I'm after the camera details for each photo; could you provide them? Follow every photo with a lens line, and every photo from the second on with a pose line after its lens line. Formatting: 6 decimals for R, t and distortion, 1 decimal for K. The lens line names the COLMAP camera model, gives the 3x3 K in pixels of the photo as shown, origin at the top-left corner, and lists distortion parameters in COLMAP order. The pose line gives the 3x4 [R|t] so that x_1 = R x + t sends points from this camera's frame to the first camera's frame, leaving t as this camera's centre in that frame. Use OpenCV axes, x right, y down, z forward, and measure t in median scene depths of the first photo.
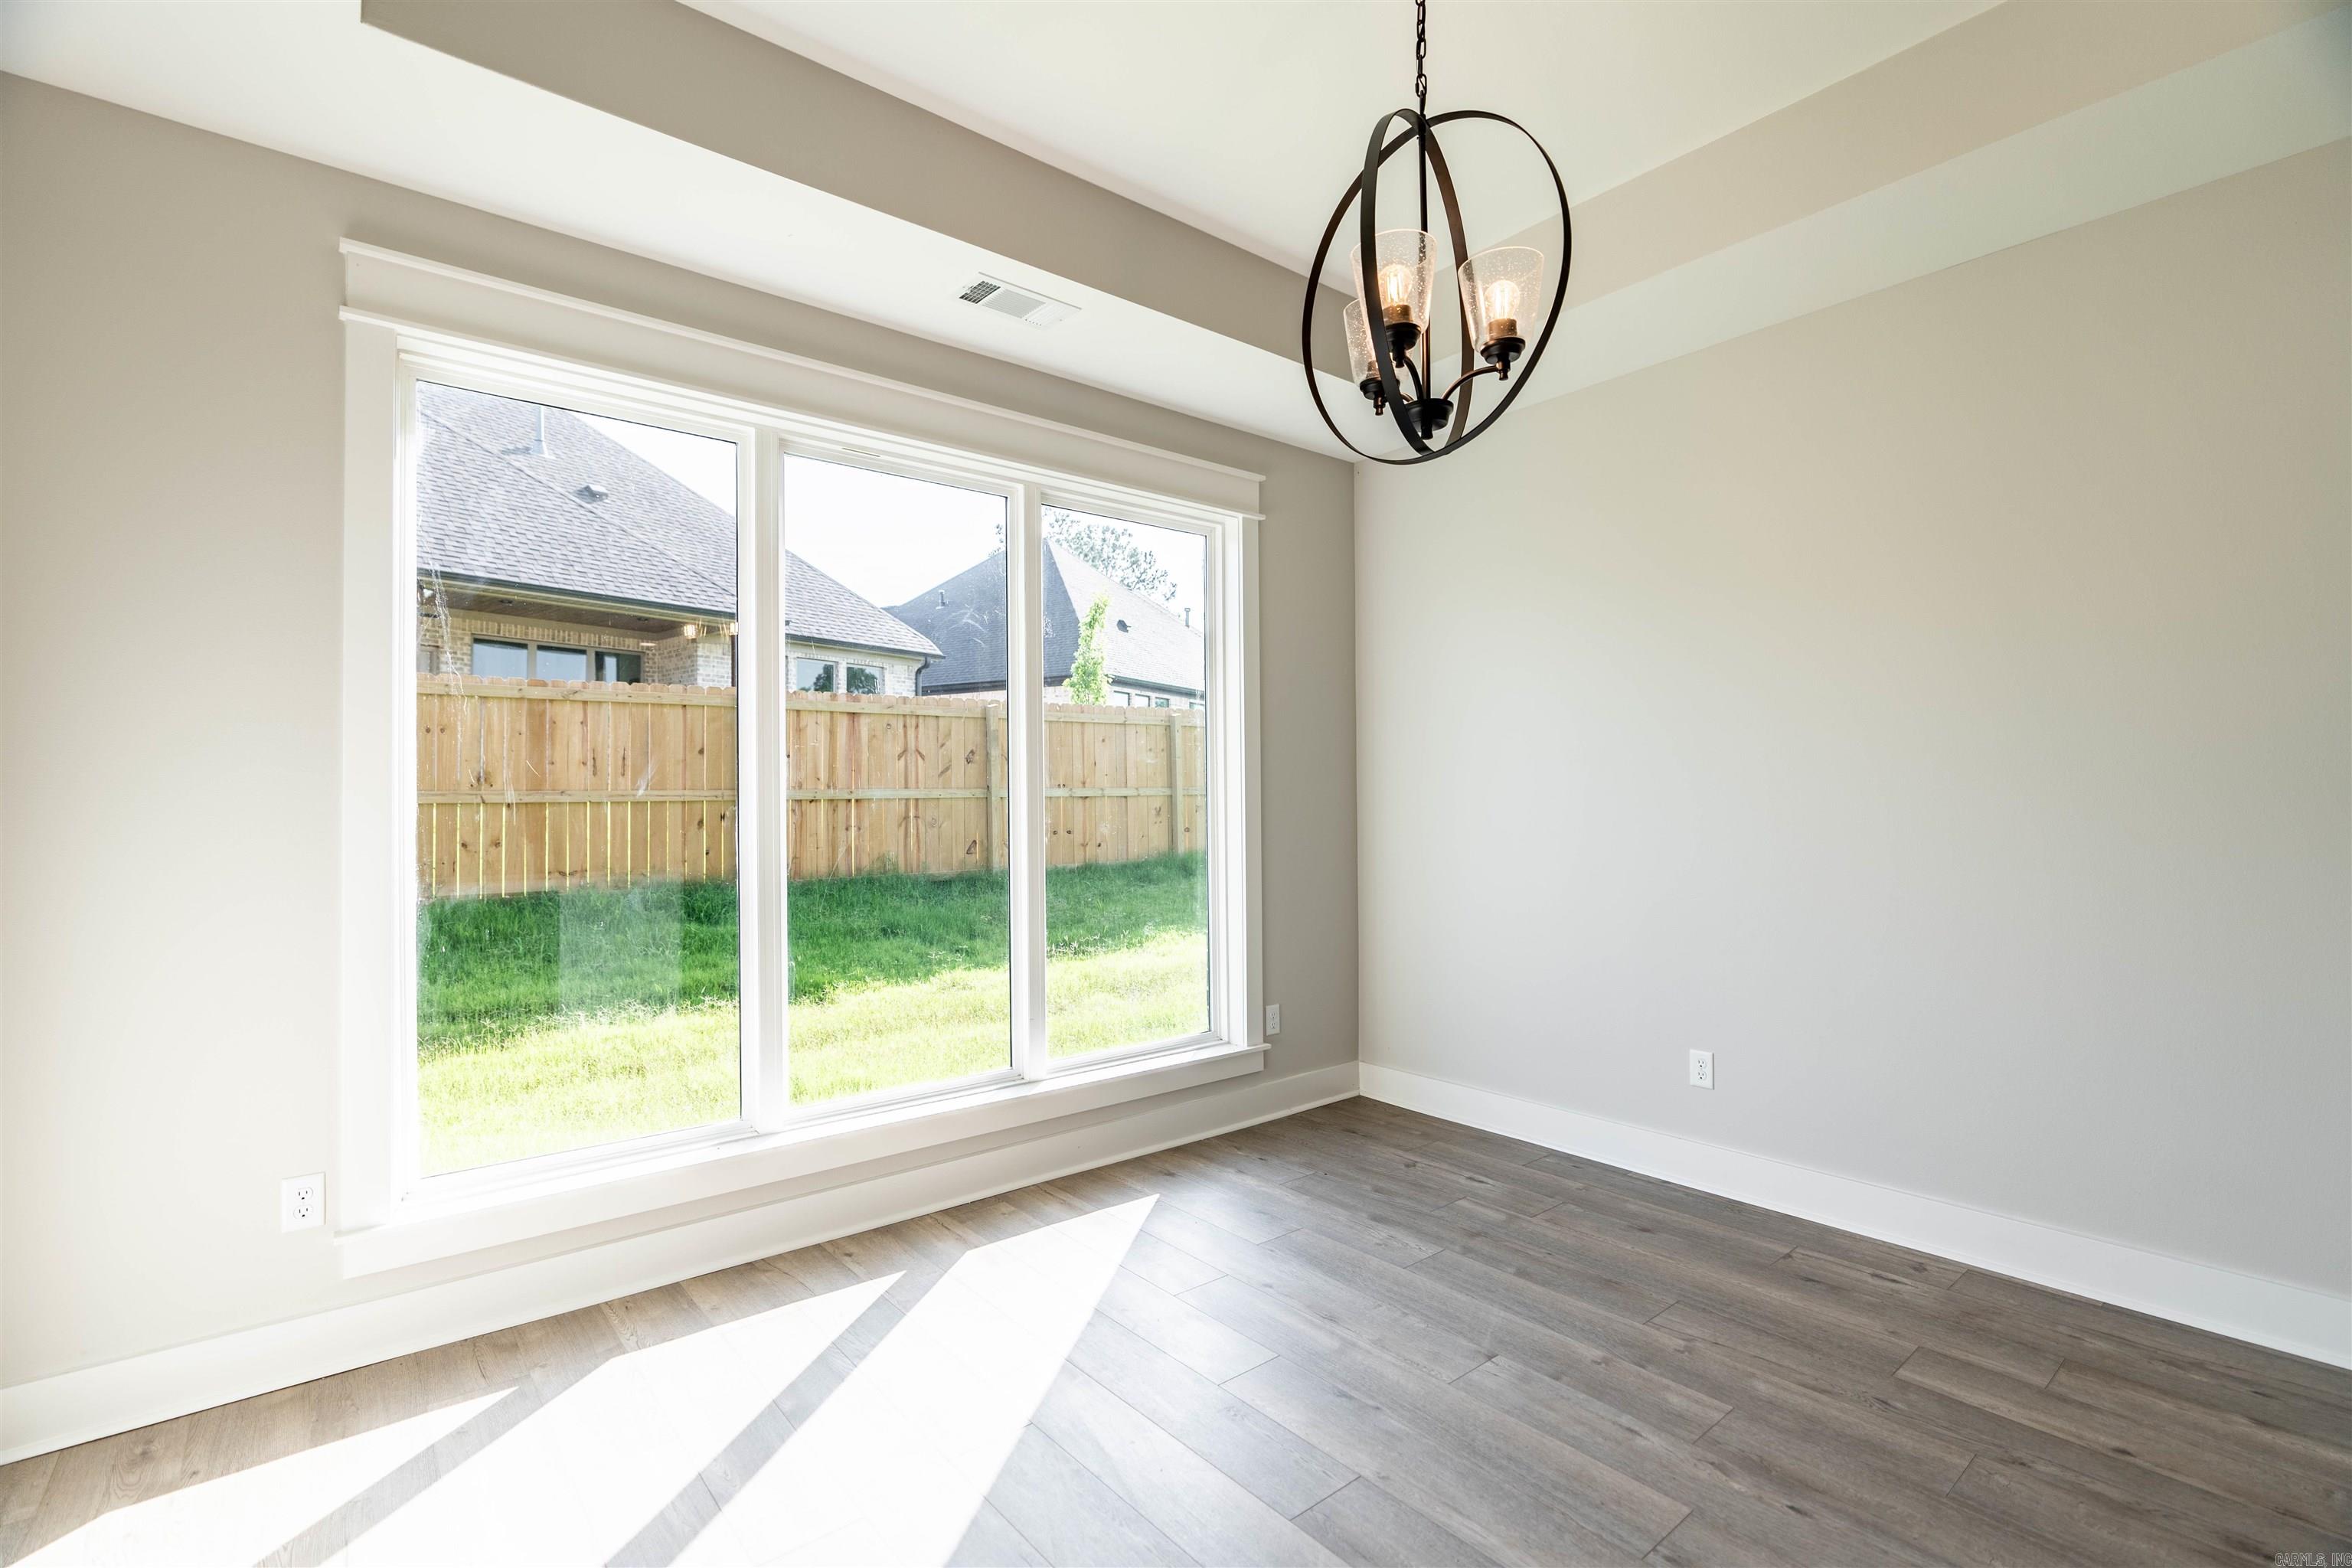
lens RADIAL K [[1062.9, 0, 1167.4], [0, 1062.9, 801.2], [0, 0, 1]] dist [-0.000754, 0.000067]
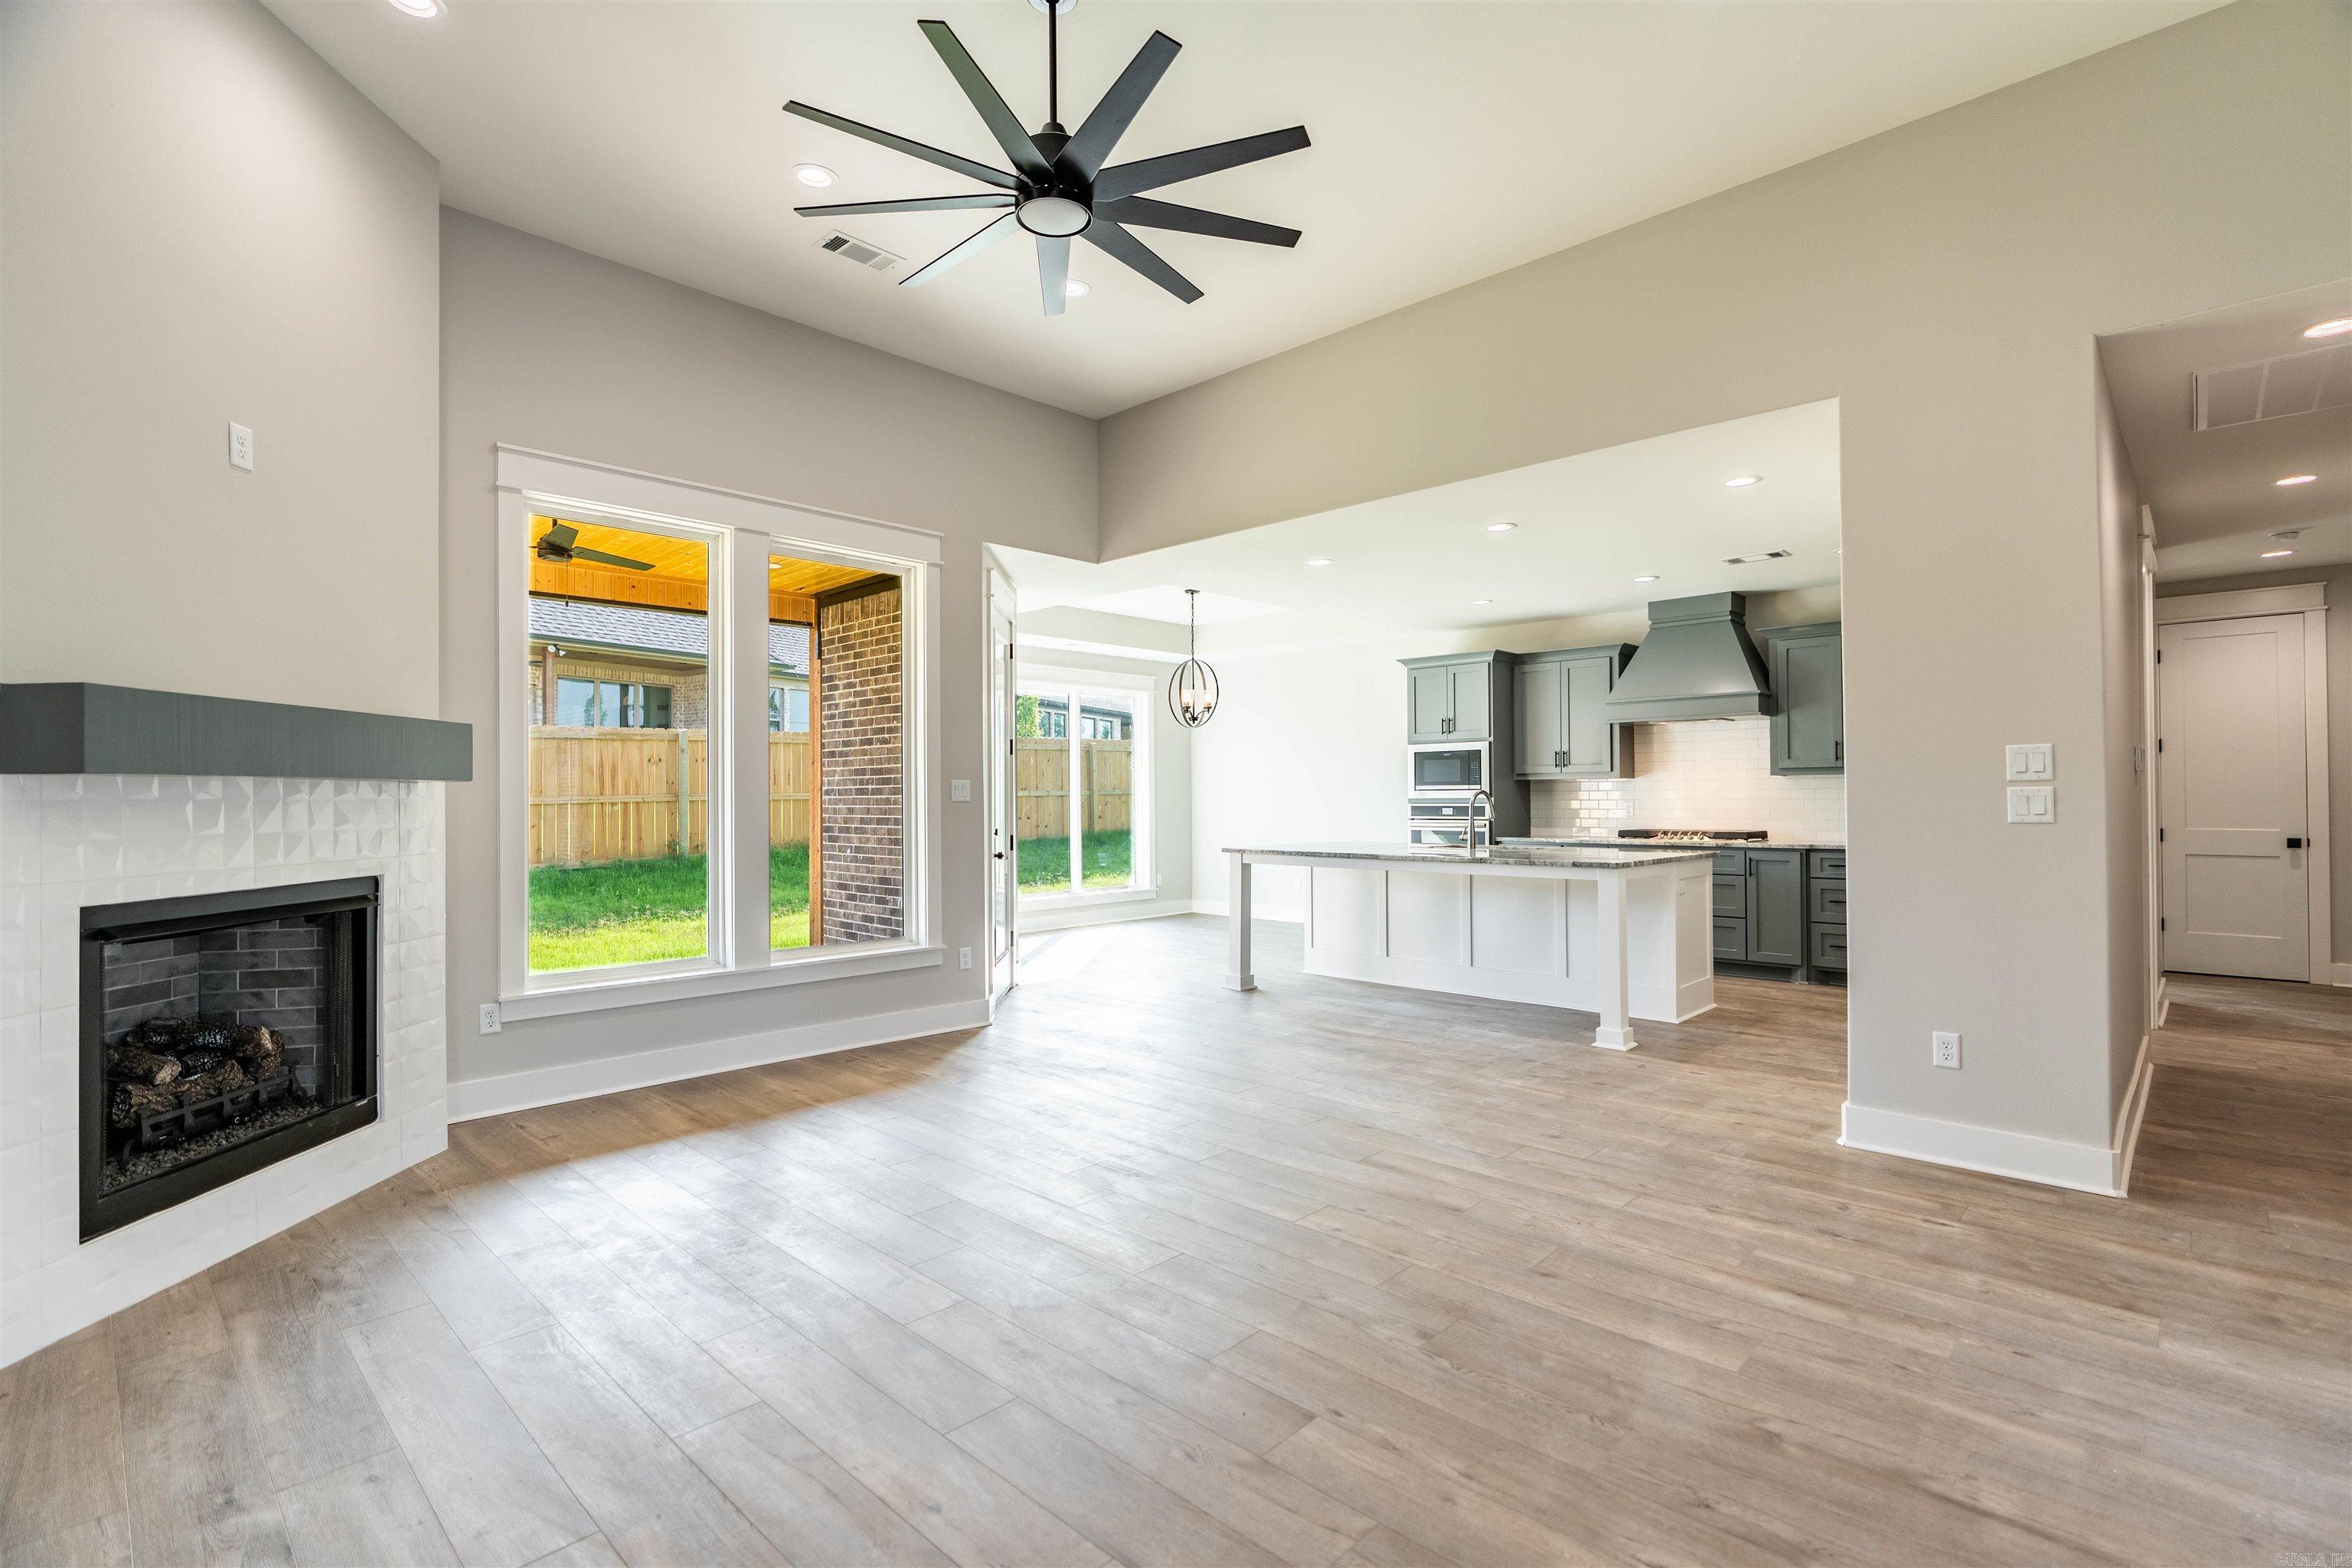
lens RADIAL K [[1079.1, 0, 1179.4], [0, 1079.1, 788.1], [0, 0, 1]] dist [-0.004348, 0.000393]
pose [[0.991569, -0.001636, 0.129572, -0.099936], [0.002680, 0.999965, -0.007881, -0.002442], [-0.129554, 0.008162, 0.991539, -0.845503]]
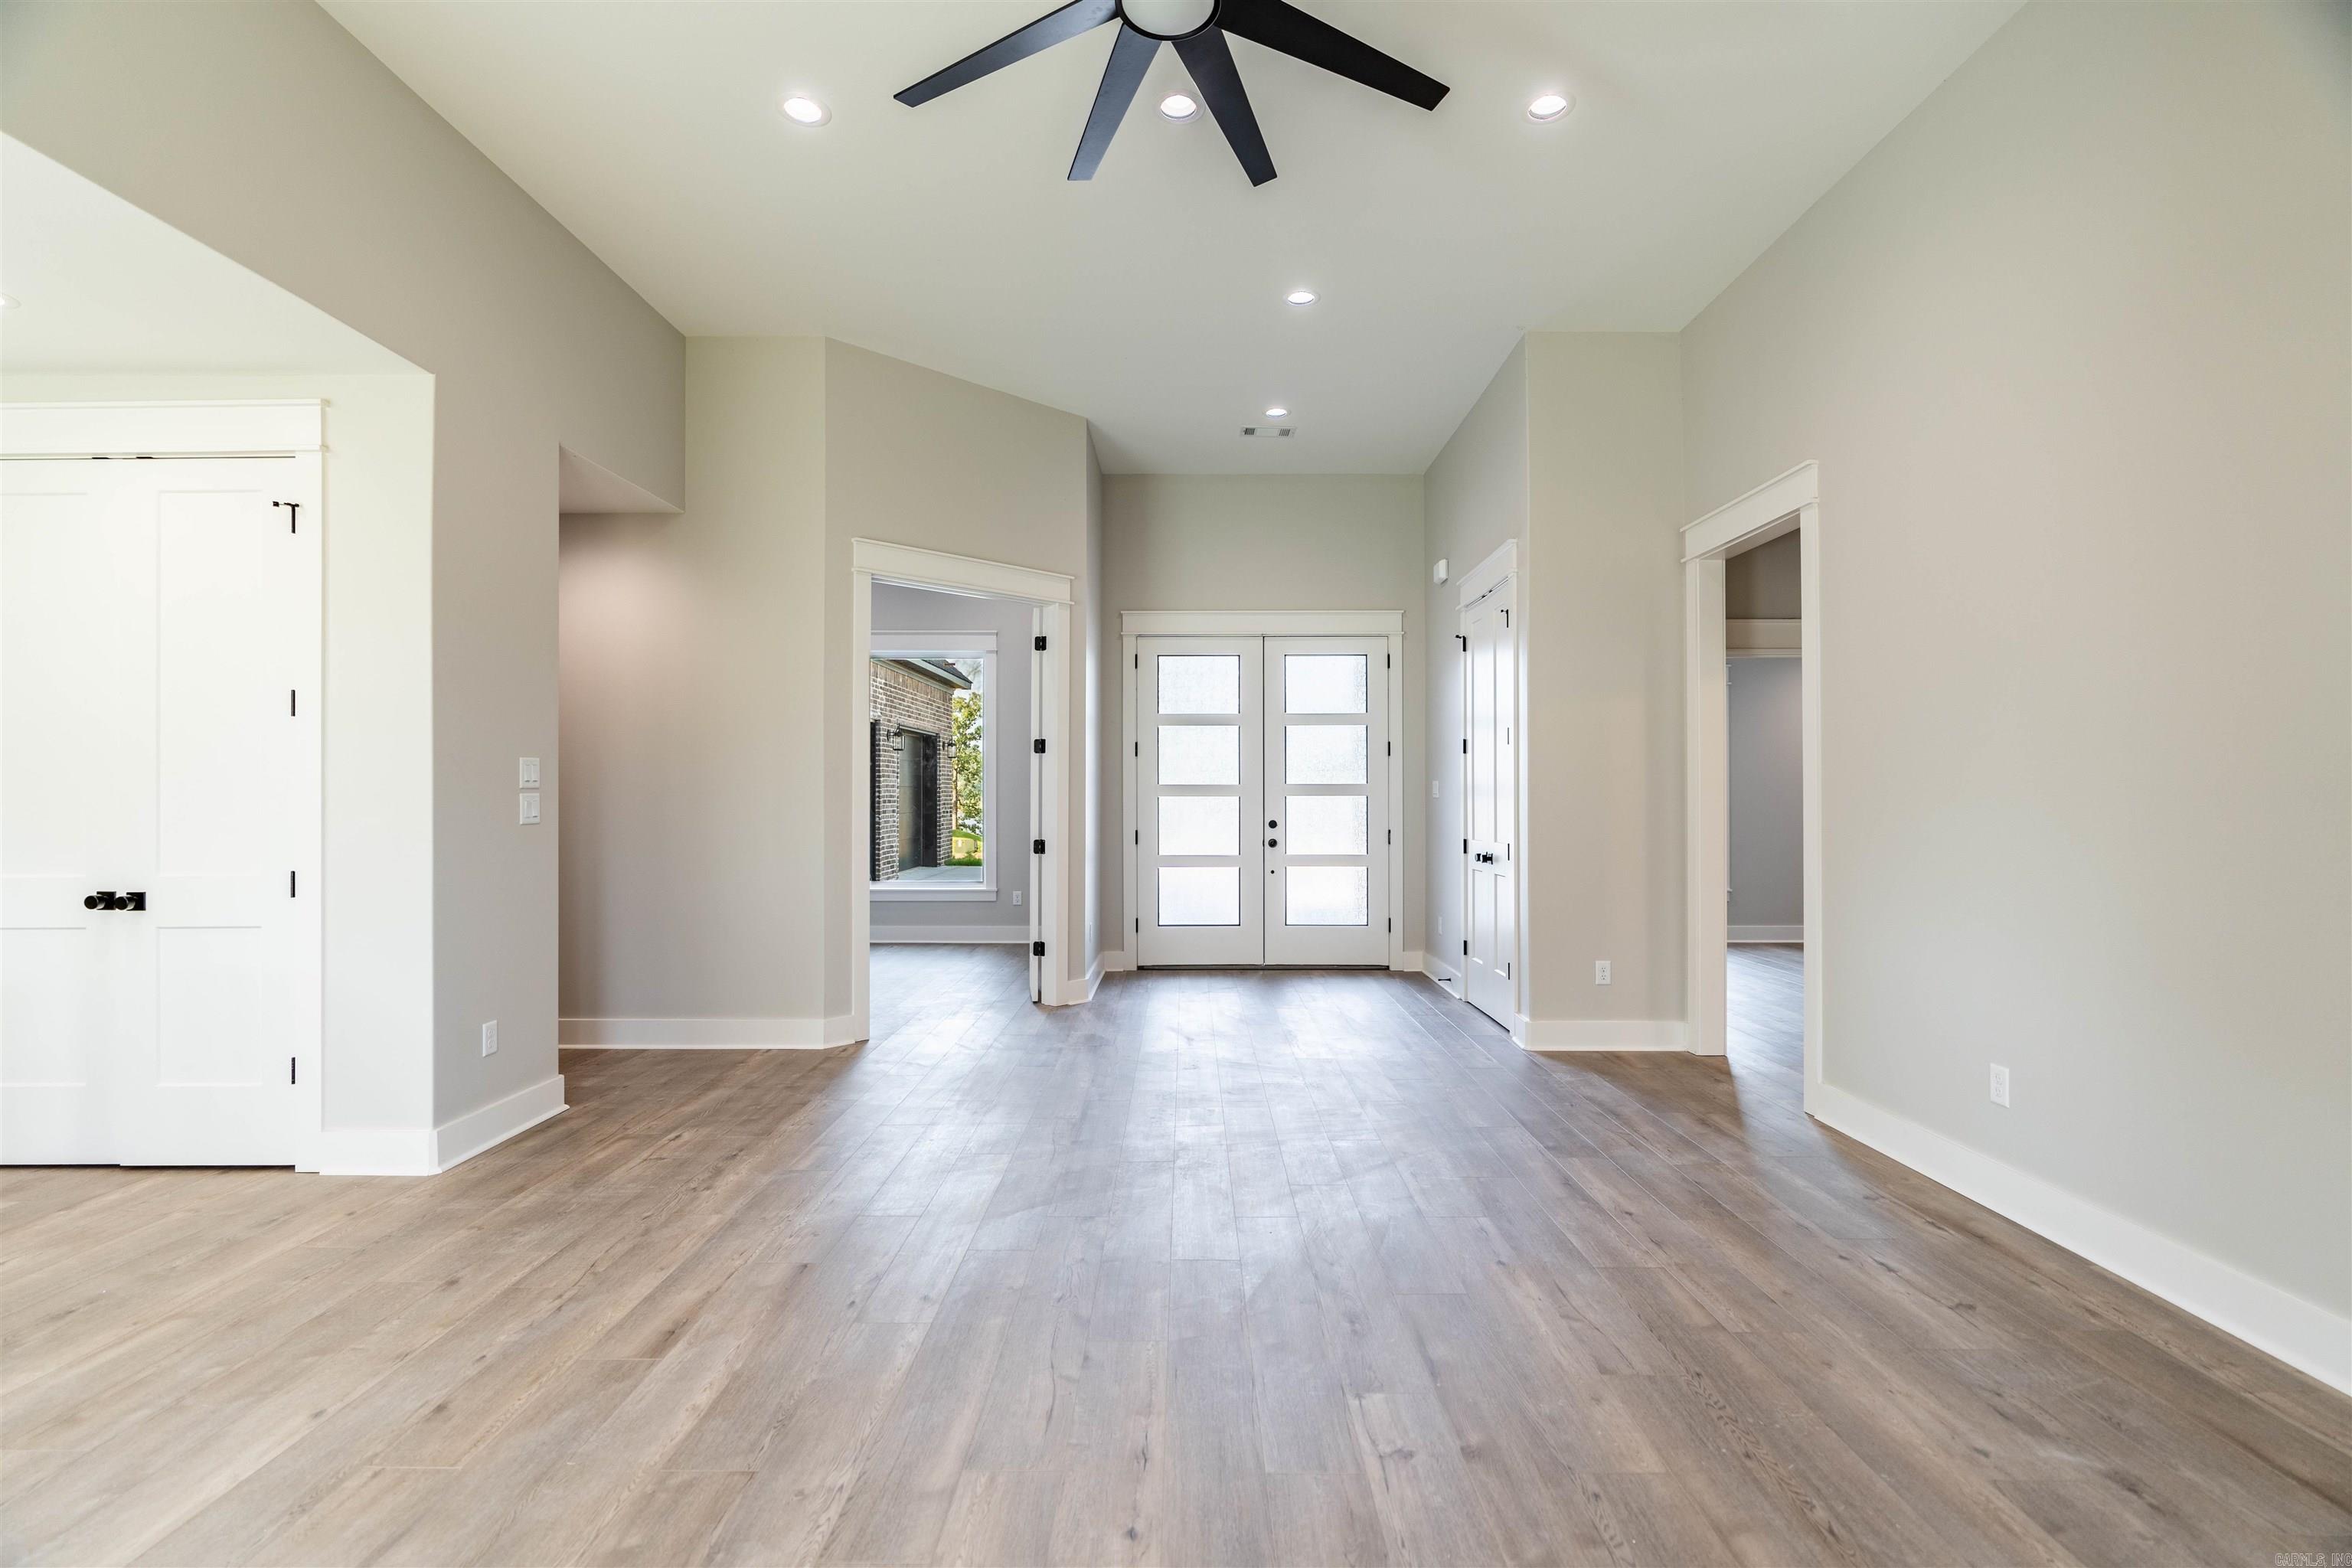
lens RADIAL K [[1069.8, 0, 1176.0], [0, 1069.8, 784.0], [0, 0, 1]] dist [-0.000430, 0.000143]
pose [[-0.775675, 0.011914, 0.631020, -0.259559], [0.003580, 0.999889, -0.014477, -0.001274], [-0.631122, -0.008971, -0.775632, -0.278881]]
